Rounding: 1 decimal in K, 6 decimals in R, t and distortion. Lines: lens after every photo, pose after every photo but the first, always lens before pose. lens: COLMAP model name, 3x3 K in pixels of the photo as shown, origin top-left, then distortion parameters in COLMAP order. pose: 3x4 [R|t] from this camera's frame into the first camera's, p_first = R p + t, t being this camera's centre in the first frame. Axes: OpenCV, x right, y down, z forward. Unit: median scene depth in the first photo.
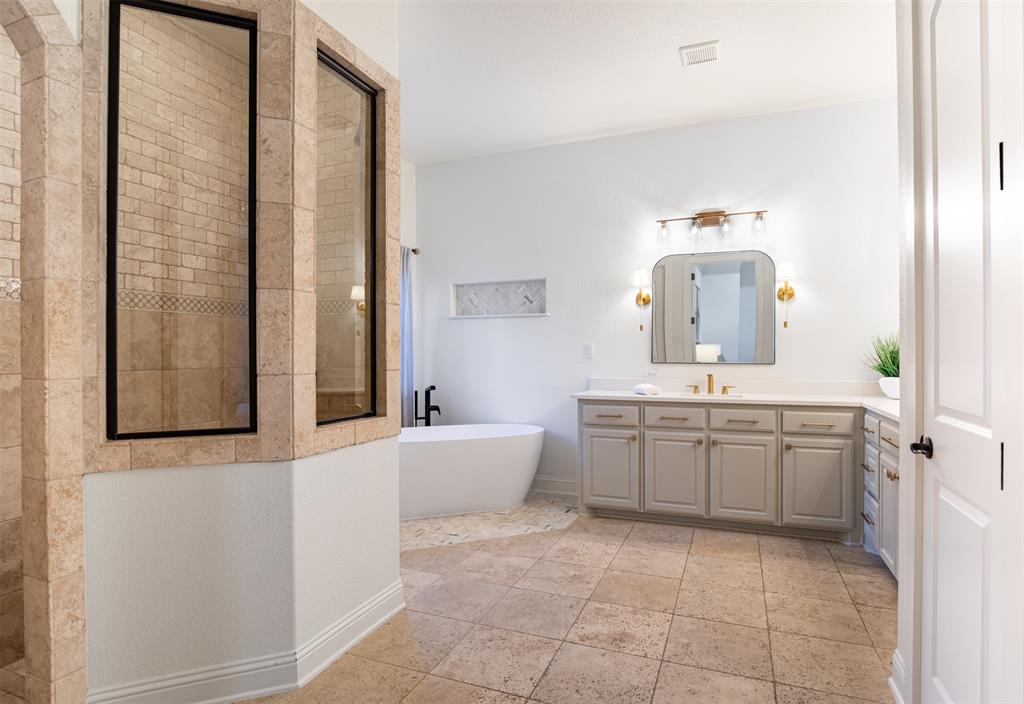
lens RADIAL K [[544.4, 0, 526.1], [0, 544.4, 354.8], [0, 0, 1]] dist [-0.021199, -0.000122]
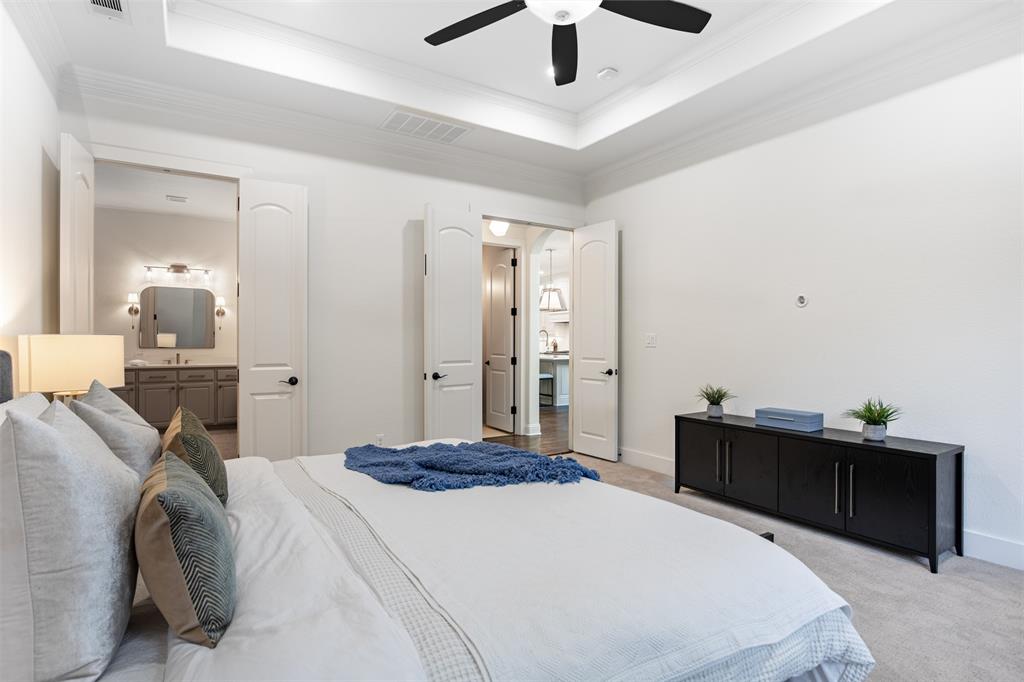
lens RADIAL K [[524.6, 0, 509.2], [0, 524.6, 341.5], [0, 0, 1]] dist [-0.014200, -0.000319]
pose [[0.600119, 0.002889, 0.799905, -0.426277], [-0.005164, 0.999987, 0.000263, -0.012540], [-0.799894, -0.004289, 0.600126, -1.020531]]
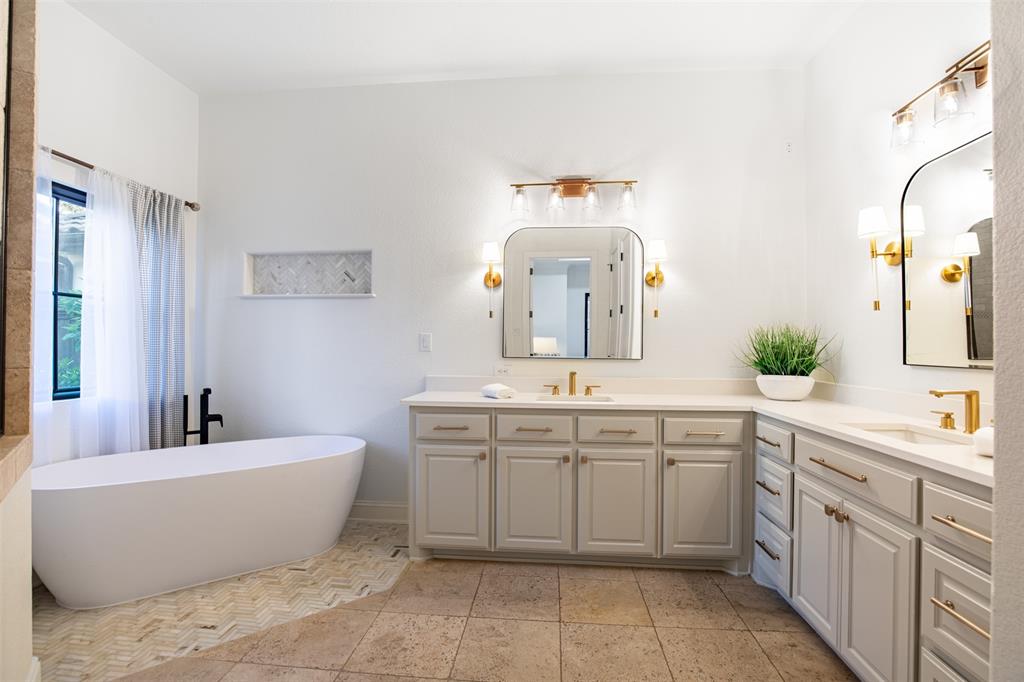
lens RADIAL K [[466.1, 0, 512.9], [0, 466.1, 342.1], [0, 0, 1]] dist [-0.023606, 0.000992]
pose [[0.958154, 0.009941, 0.286079, 0.048999], [-0.006932, 0.999910, -0.011528, -0.000493], [-0.286168, 0.009062, 0.958137, 0.354545]]
